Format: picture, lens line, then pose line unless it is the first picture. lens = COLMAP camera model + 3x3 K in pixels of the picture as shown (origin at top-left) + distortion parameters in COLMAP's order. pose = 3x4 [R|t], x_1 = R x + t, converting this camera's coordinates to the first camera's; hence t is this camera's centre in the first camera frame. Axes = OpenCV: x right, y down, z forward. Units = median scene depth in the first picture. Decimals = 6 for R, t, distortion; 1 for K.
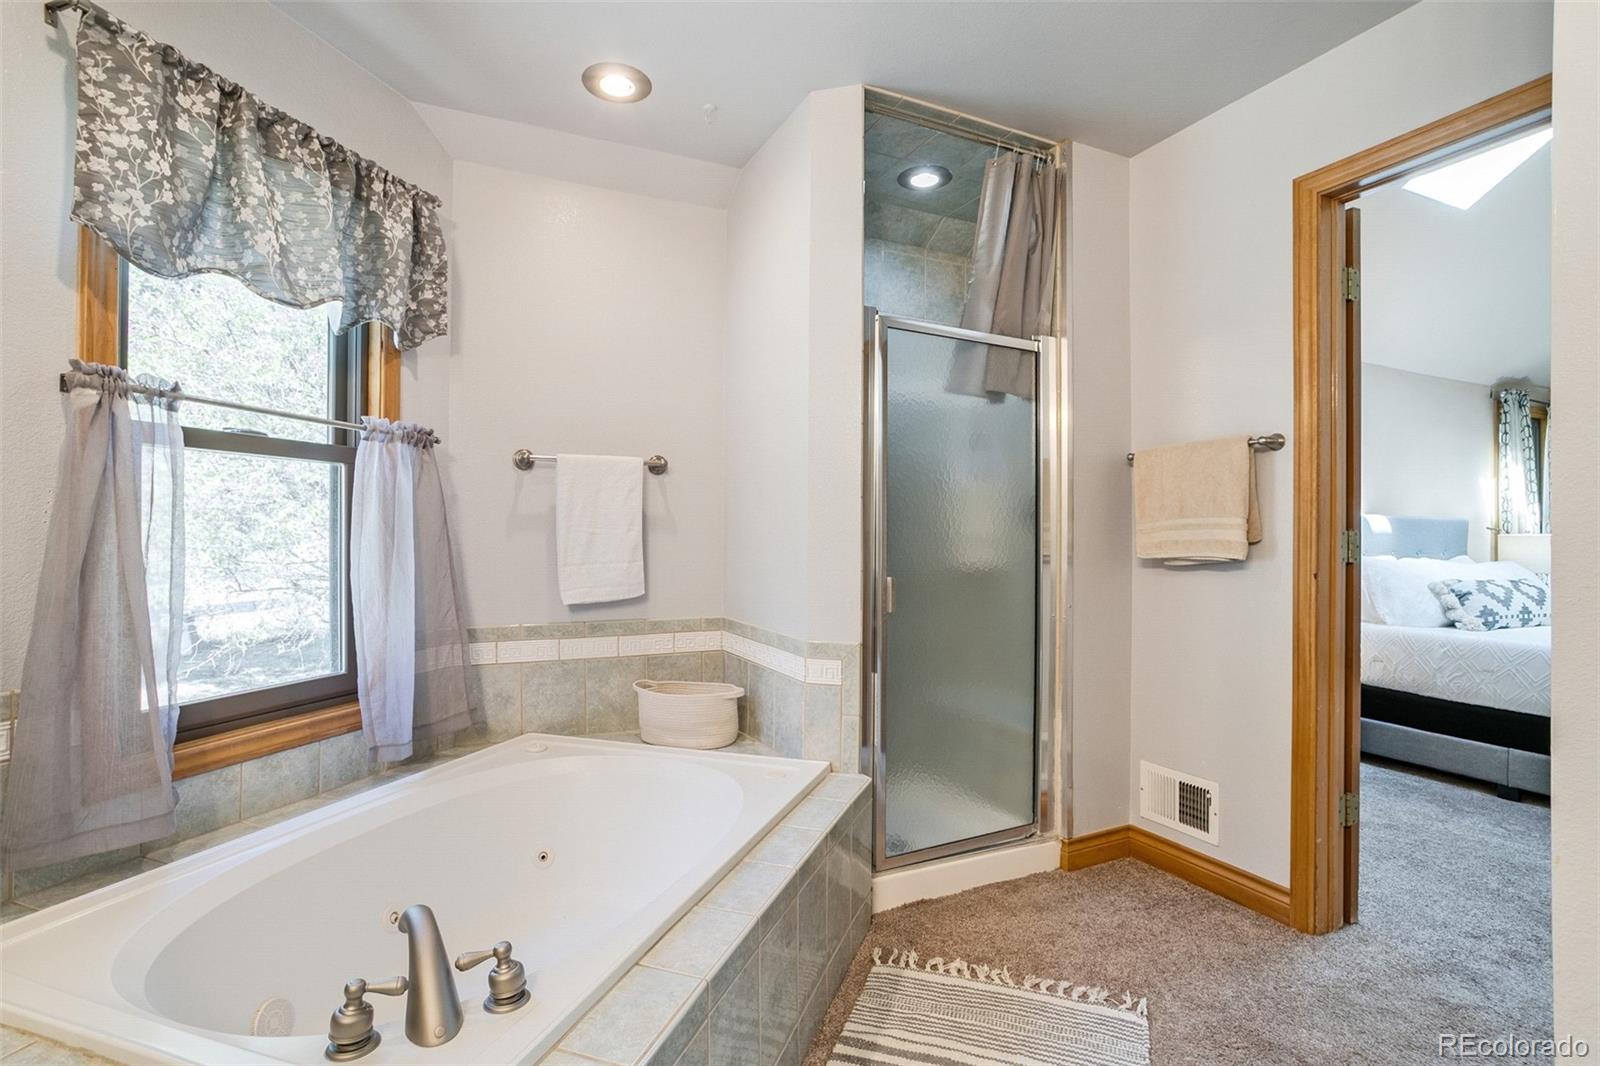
lens RADIAL K [[759.2, 0, 800.0], [0, 759.2, 533.0], [0, 0, 1]] dist [-0.039258, 0.023034]
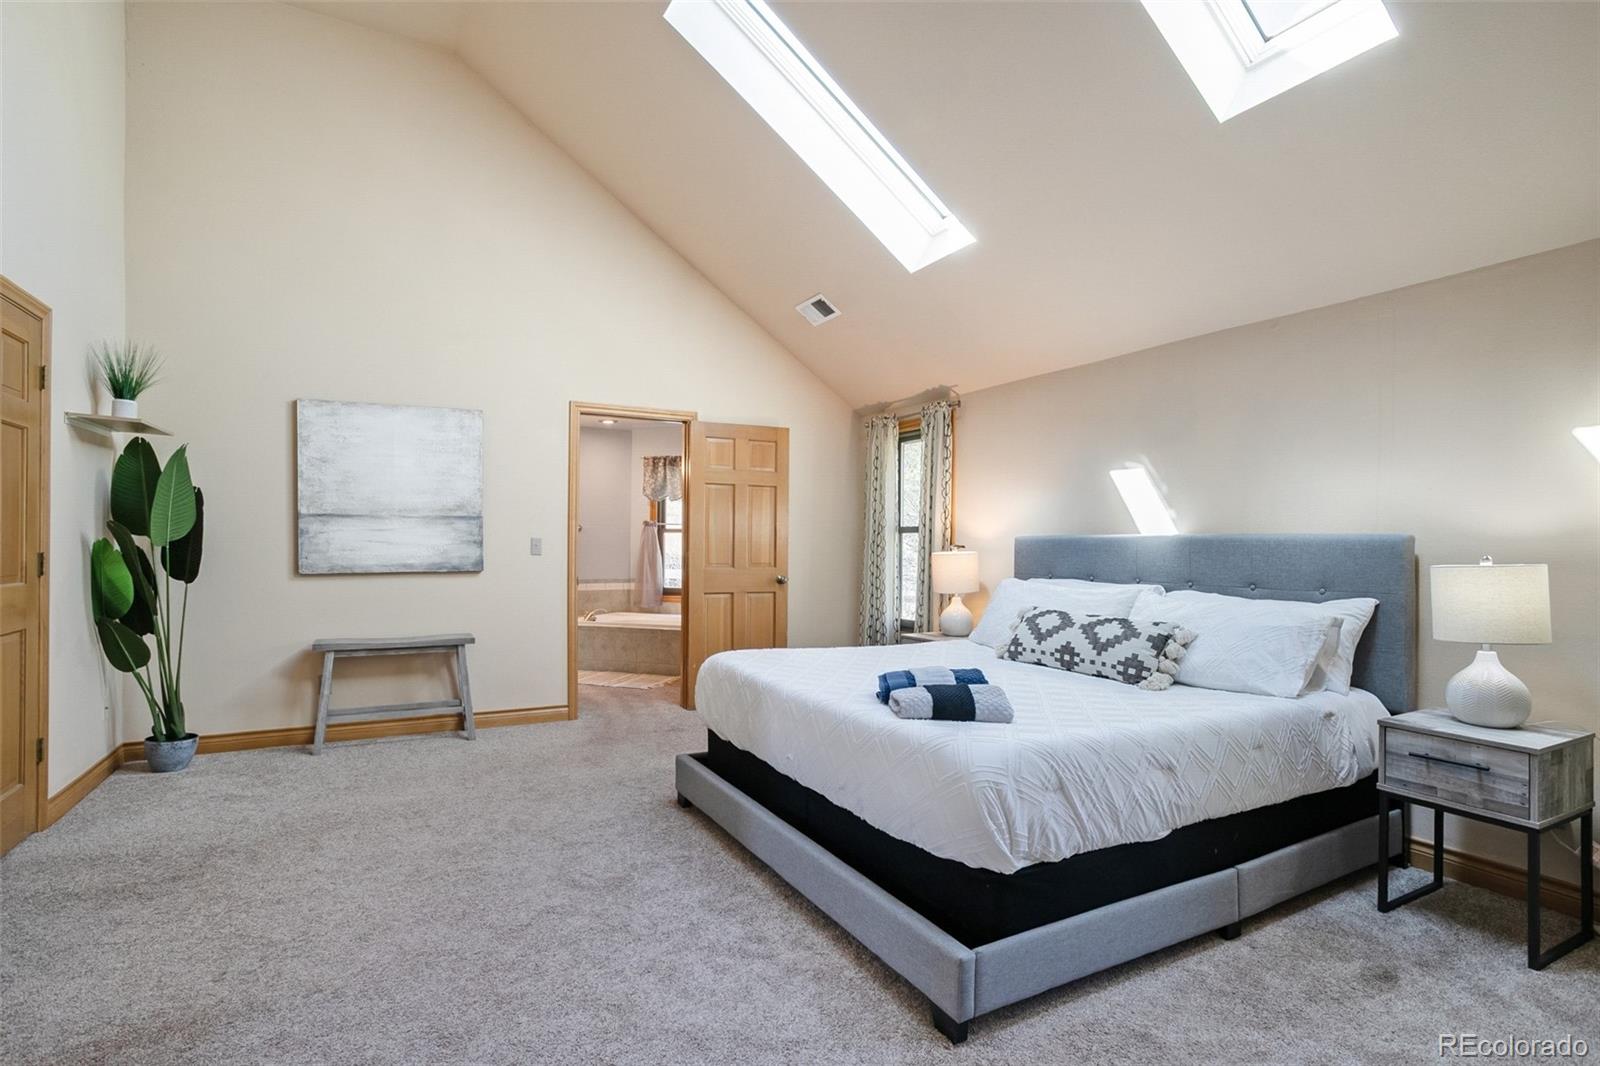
lens RADIAL K [[759.2, 0, 800.0], [0, 759.2, 533.0], [0, 0, 1]] dist [-0.039258, 0.023034]
pose [[0.100199, -0.020029, -0.994766, 3.949203], [-0.008334, 0.999745, -0.020969, -0.023196], [0.994933, 0.010392, 0.100006, 1.321985]]
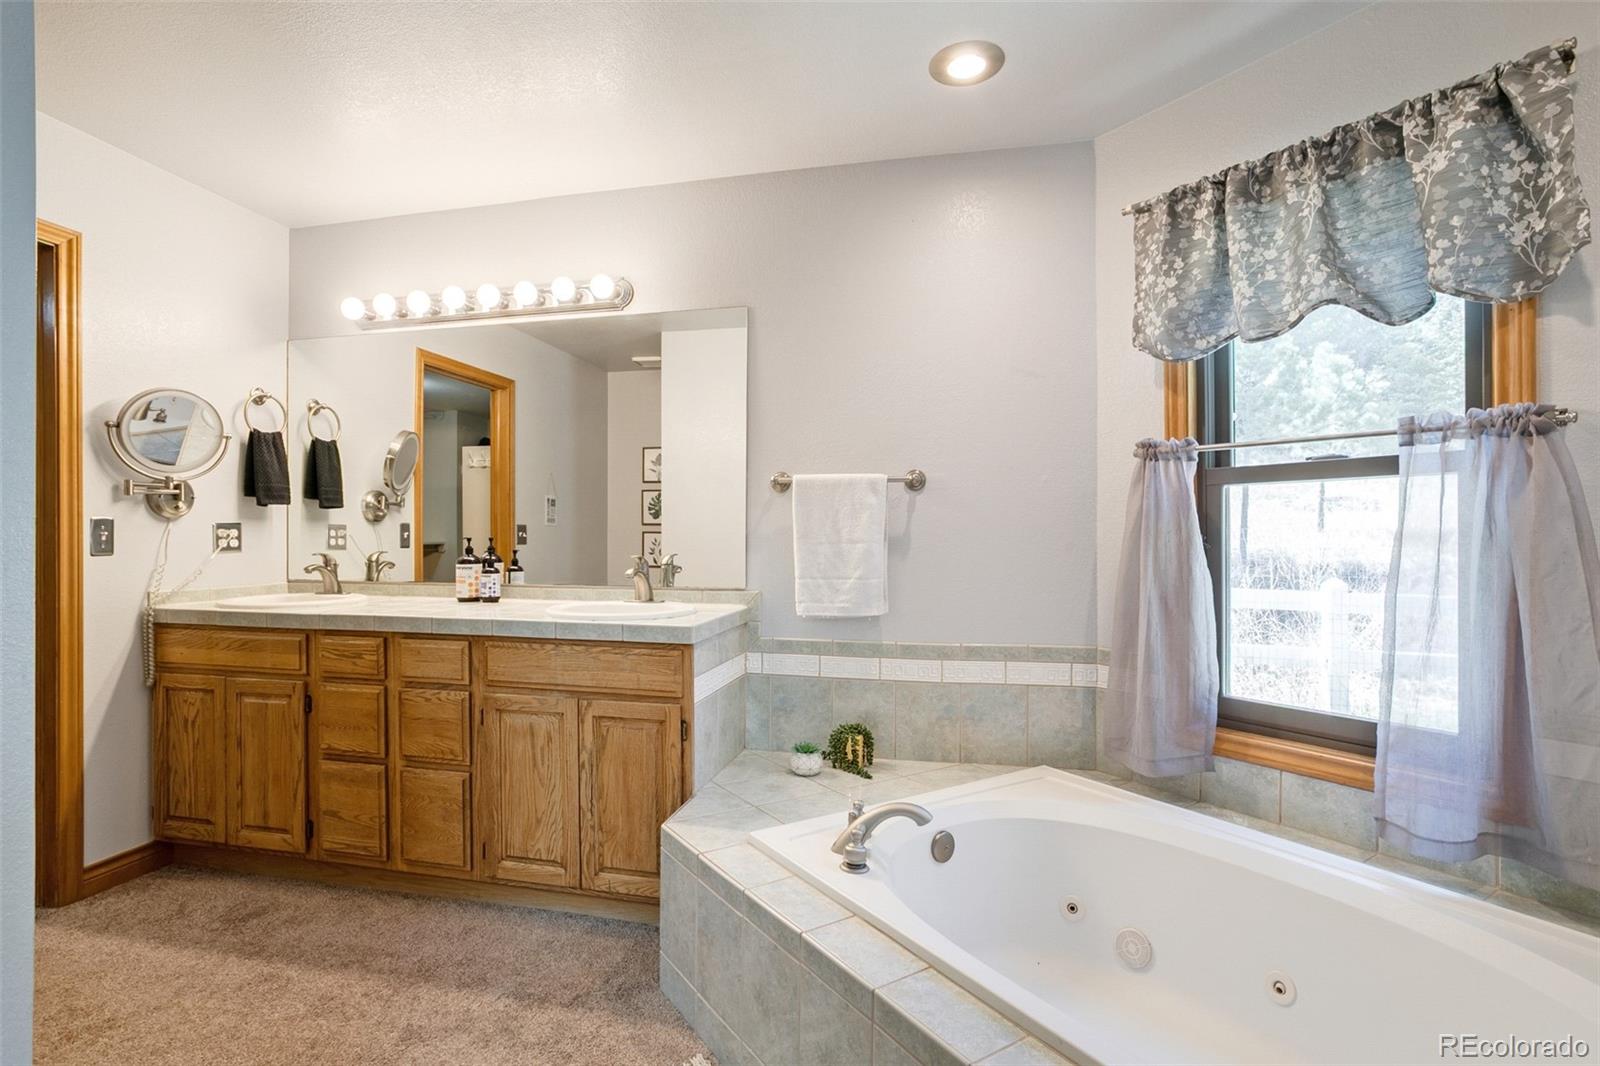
lens RADIAL K [[759.2, 0, 800.0], [0, 759.2, 533.0], [0, 0, 1]] dist [-0.039258, 0.023034]
pose [[-0.610038, -0.007382, -0.792338, 0.548028], [-0.003900, 0.999972, -0.006314, -0.025296], [0.792363, -0.000762, -0.610050, 1.147046]]
